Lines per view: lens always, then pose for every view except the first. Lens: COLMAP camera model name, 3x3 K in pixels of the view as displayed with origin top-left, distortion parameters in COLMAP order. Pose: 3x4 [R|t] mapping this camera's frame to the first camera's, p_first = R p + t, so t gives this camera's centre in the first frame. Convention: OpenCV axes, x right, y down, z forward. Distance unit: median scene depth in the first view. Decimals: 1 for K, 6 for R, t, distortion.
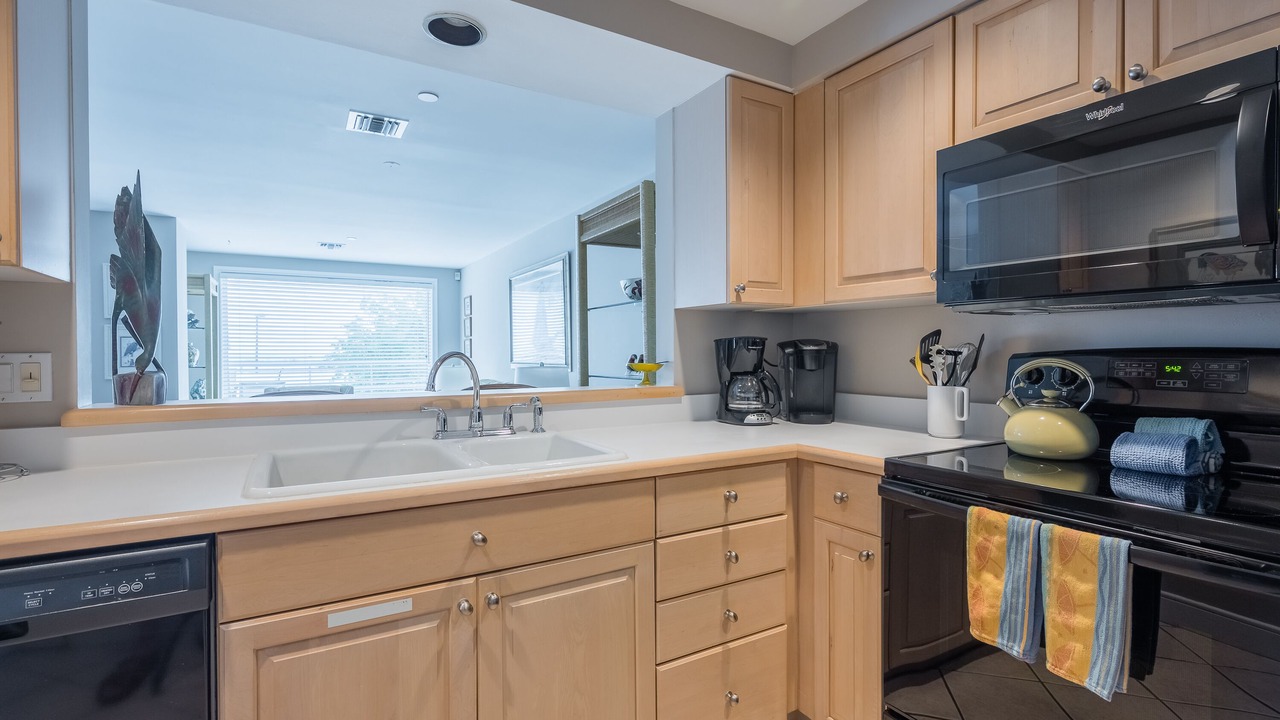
lens RADIAL K [[587.4, 0, 635.7], [0, 587.4, 354.8], [0, 0, 1]] dist [-0.000794, -0.000087]
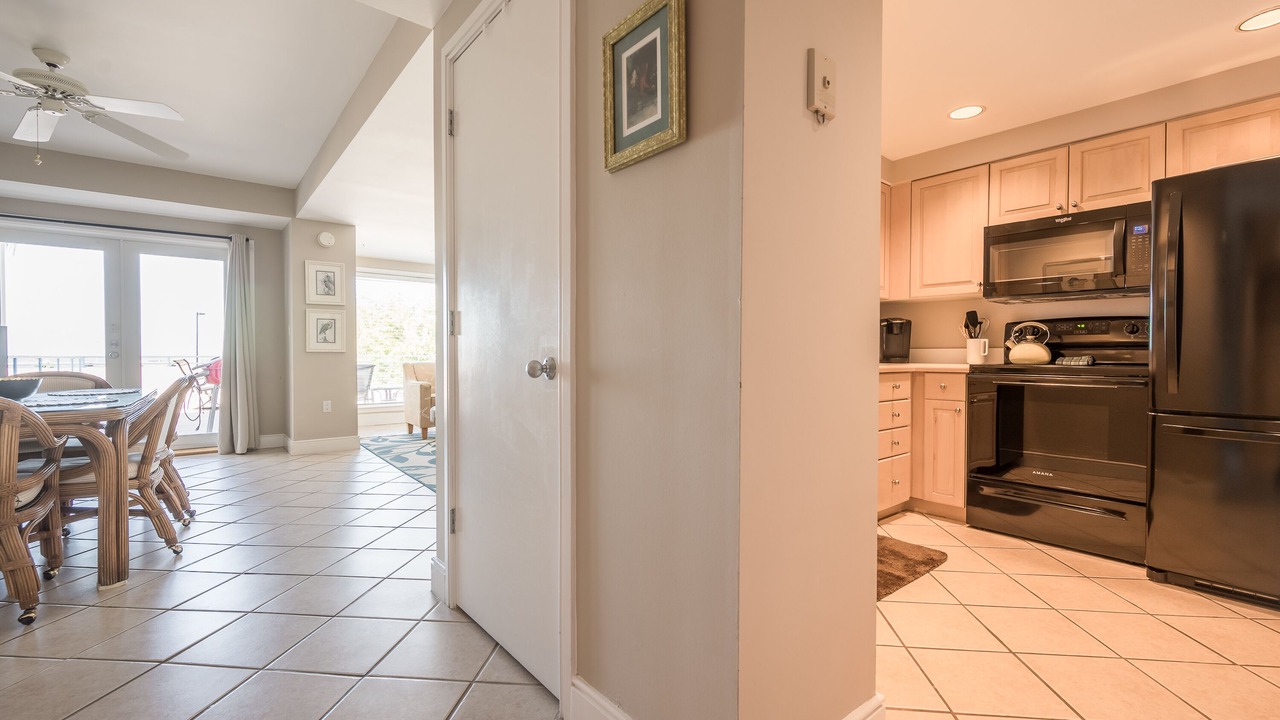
lens RADIAL K [[544.4, 0, 640.4], [0, 544.4, 361.5], [0, 0, 1]] dist [-0.002859, -0.000403]
pose [[0.986440, 0.003565, 0.164082, -1.064917], [-0.004619, 0.999971, 0.006039, 0.144326], [-0.164055, -0.006715, 0.986428, -0.777233]]
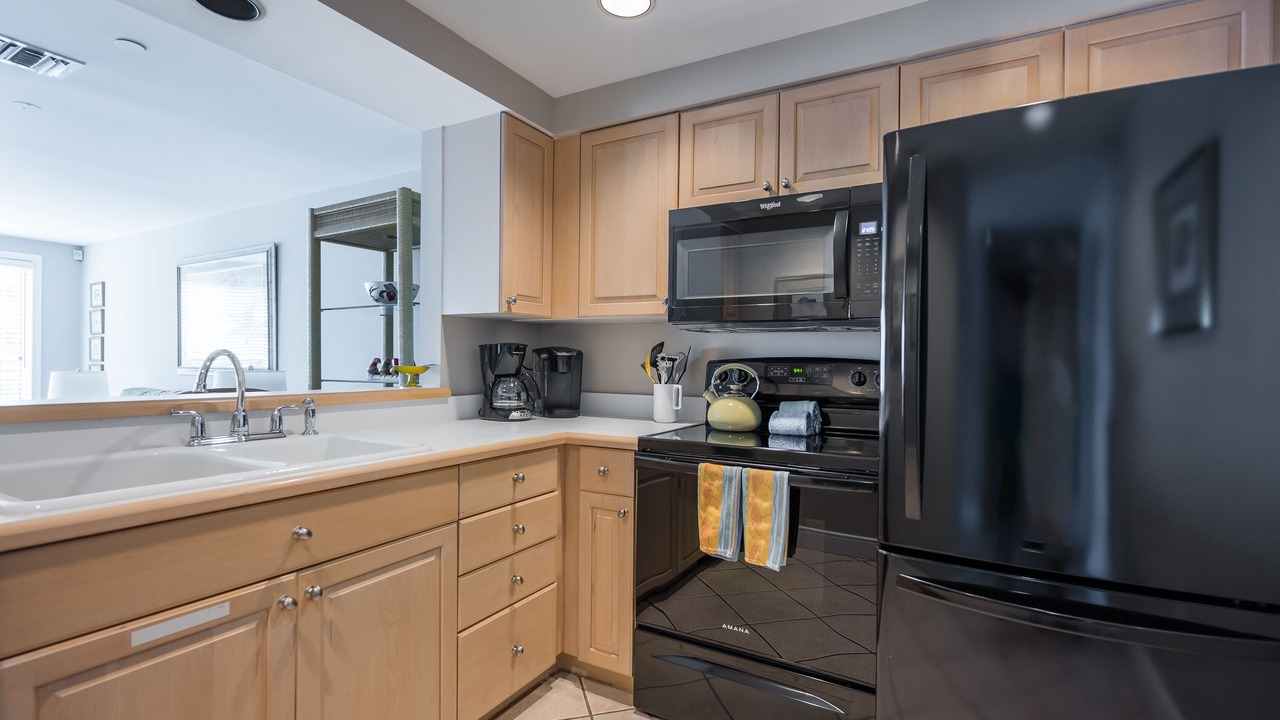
lens RADIAL K [[581.6, 0, 640.0], [0, 581.6, 360.0], [0, 0, 1]] dist [0.000475, -0.000030]
pose [[0.863608, 0.014904, 0.503943, -0.218656], [-0.011249, 0.999884, -0.010293, 0.014284], [-0.504038, 0.003220, 0.863675, -0.128259]]
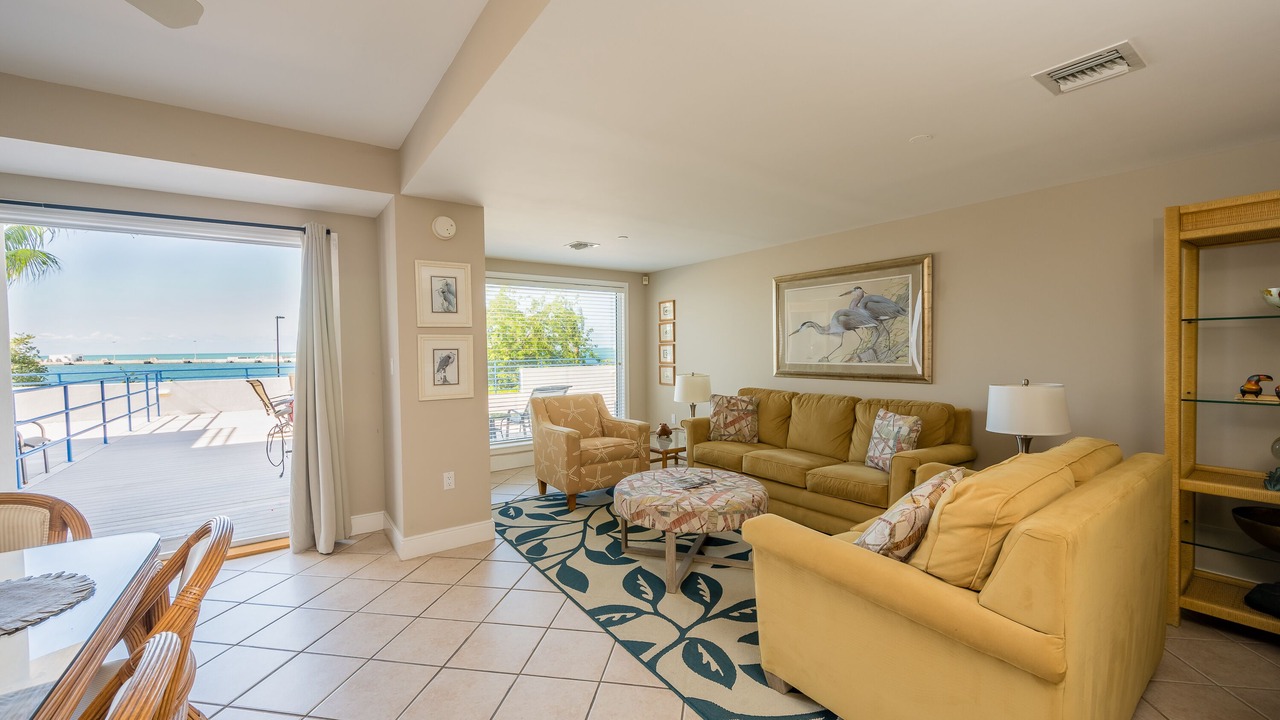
lens RADIAL K [[506.4, 0, 640.0], [0, 506.4, 360.0], [0, 0, 1]] dist [0.000340, 0.000013]
pose [[0.995099, -0.008298, 0.098534, -1.842362], [0.006487, 0.999804, 0.018684, -0.076441], [-0.098670, -0.017954, 0.994958, 0.721235]]
